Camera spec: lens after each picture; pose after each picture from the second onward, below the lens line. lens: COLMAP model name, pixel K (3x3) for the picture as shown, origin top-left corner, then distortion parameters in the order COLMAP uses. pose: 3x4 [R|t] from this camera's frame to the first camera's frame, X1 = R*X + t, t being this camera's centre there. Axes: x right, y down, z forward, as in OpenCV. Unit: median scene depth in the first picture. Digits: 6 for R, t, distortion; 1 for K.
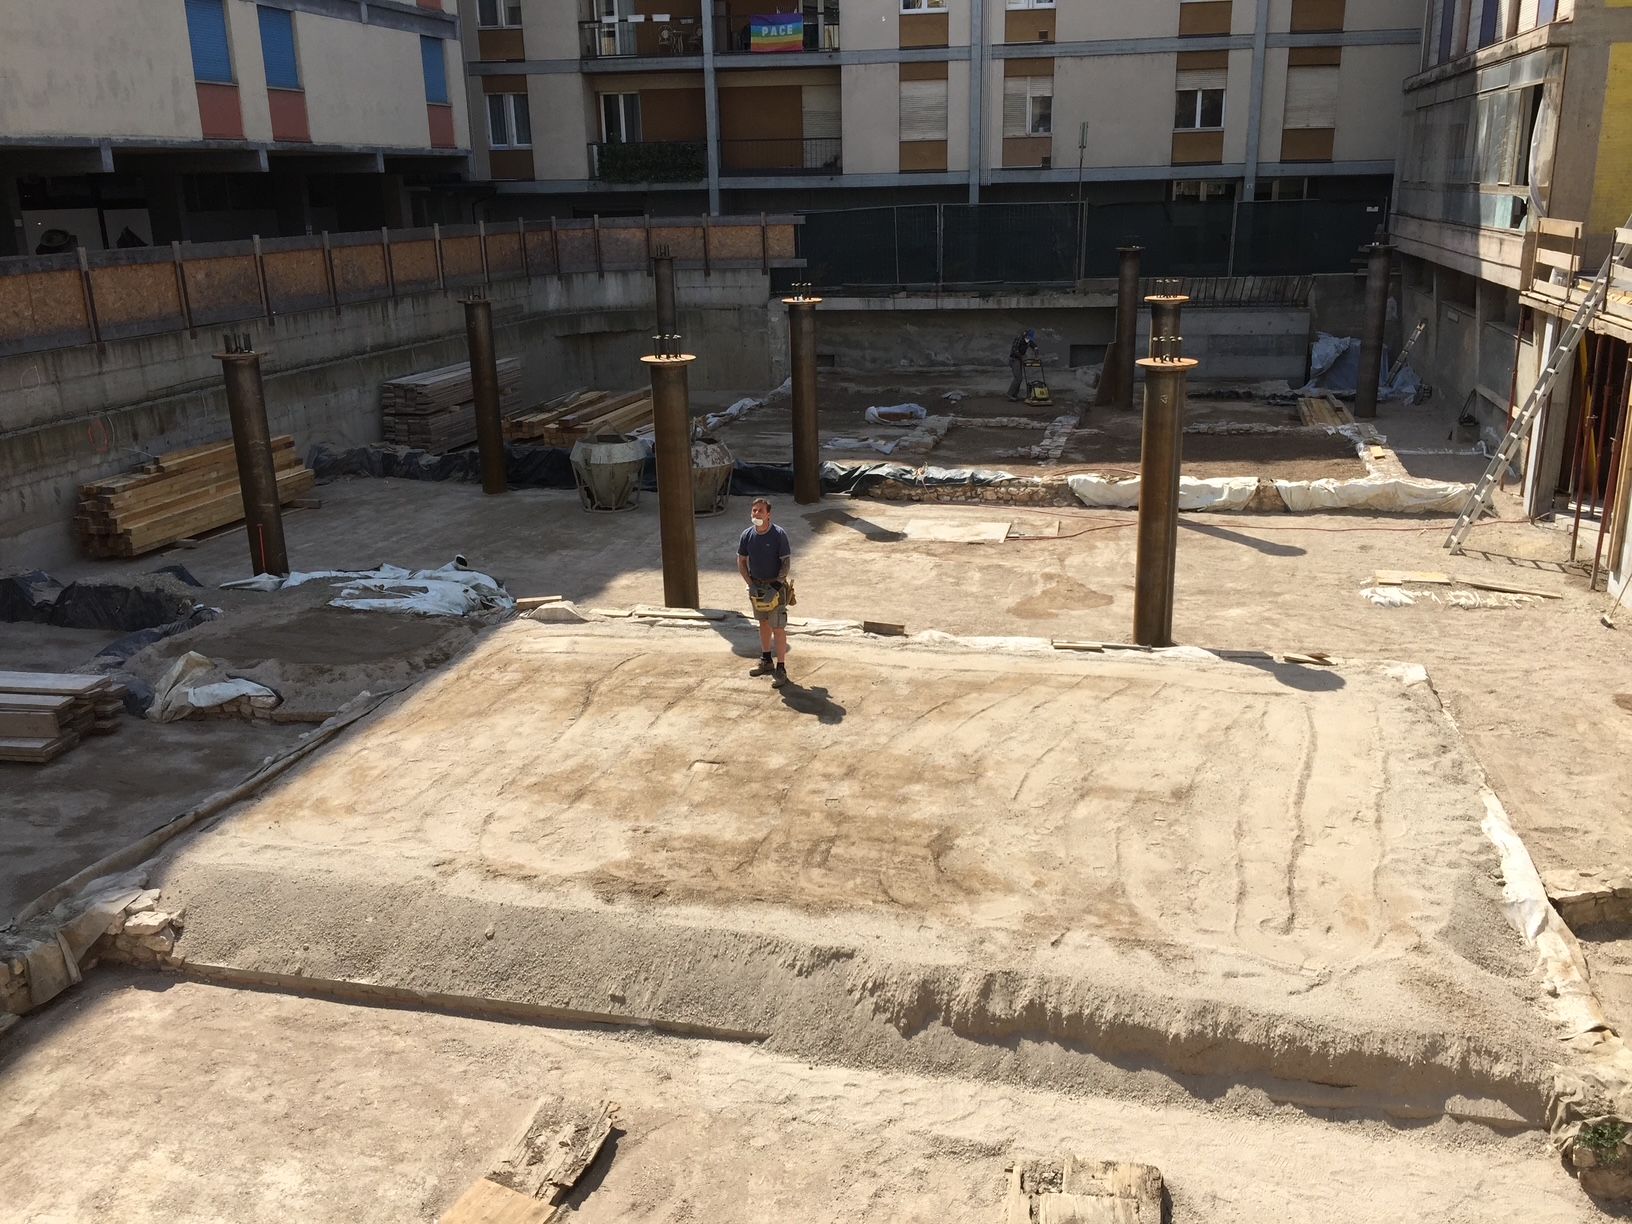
lens RADIAL K [[1378.6, 0, 814.9], [0, 1378.6, 614.4], [0, 0, 1]] dist [0.069105, -0.102192]
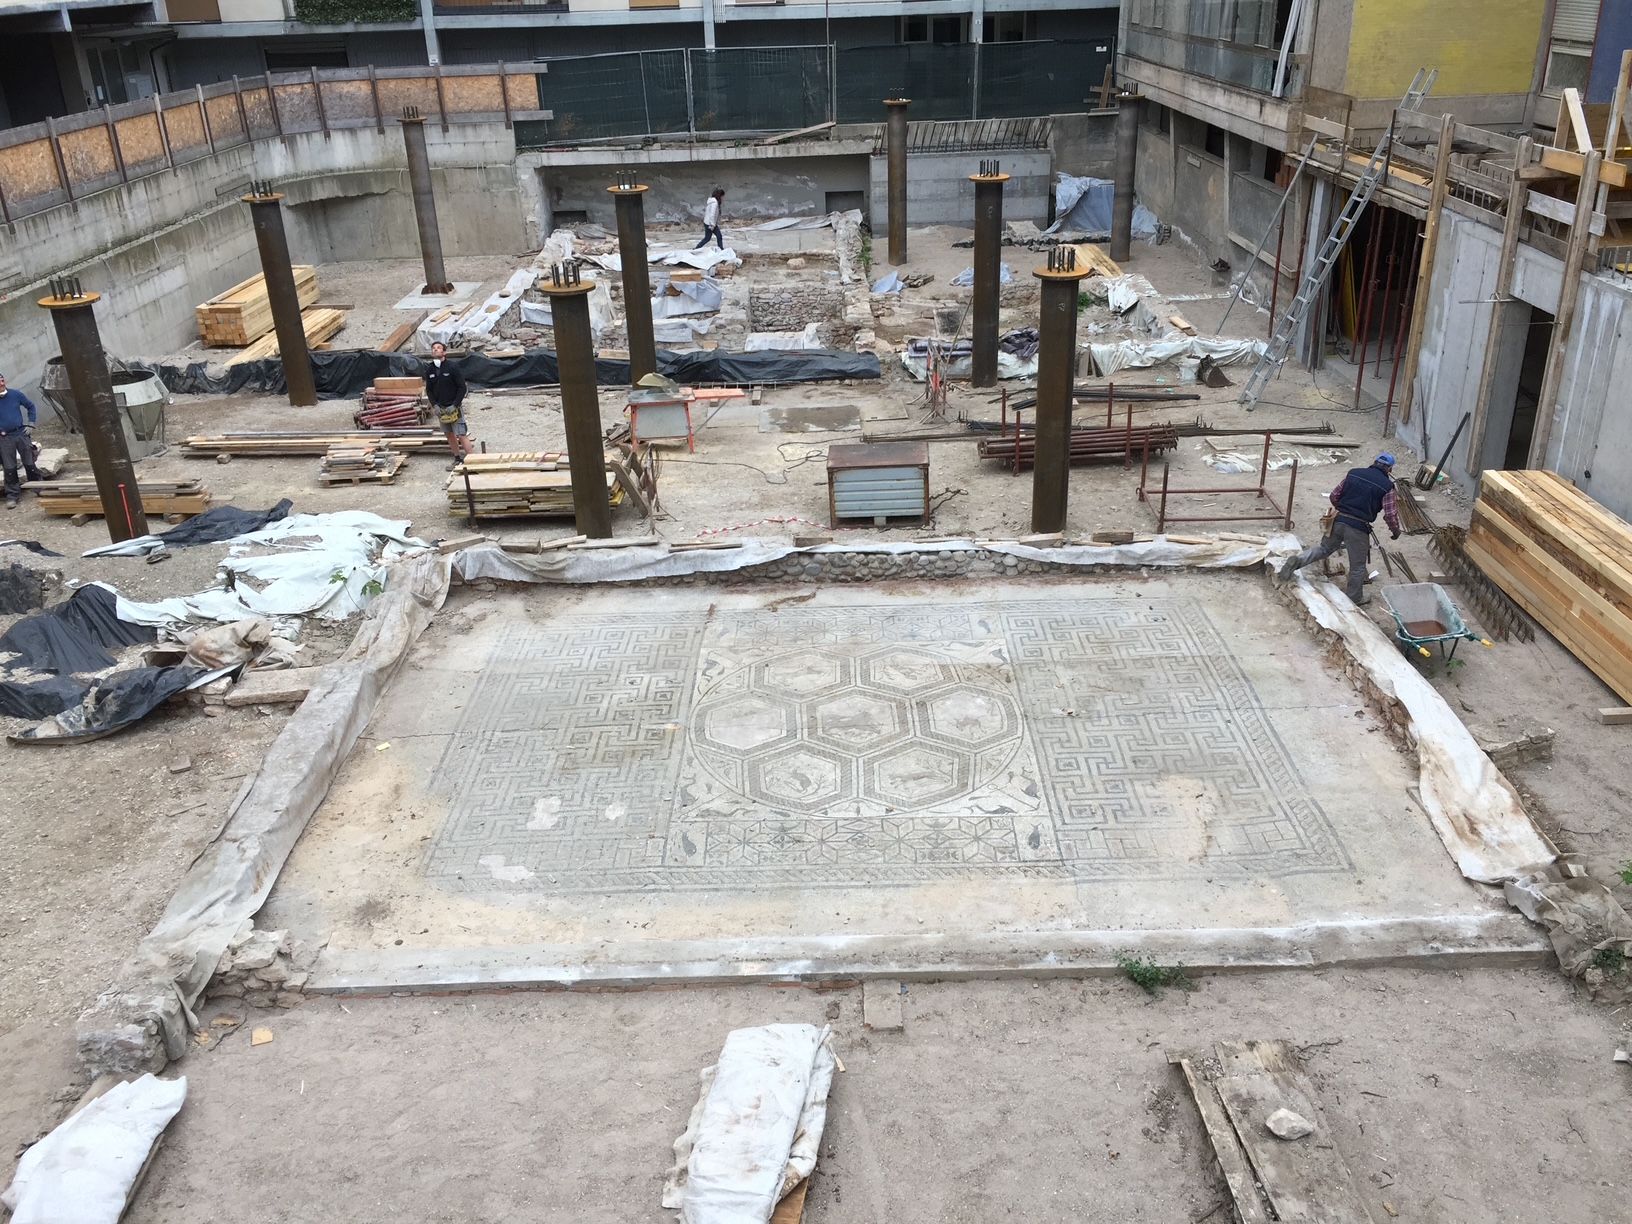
lens RADIAL K [[1378.6, 0, 818.6], [0, 1378.6, 610.0], [0, 0, 1]] dist [0.069105, -0.102192]
pose [[0.970238, -0.107897, 0.216788, -0.215073], [0.079570, 0.987589, 0.135412, -0.096296], [-0.228708, -0.114132, 0.966782, -0.017999]]
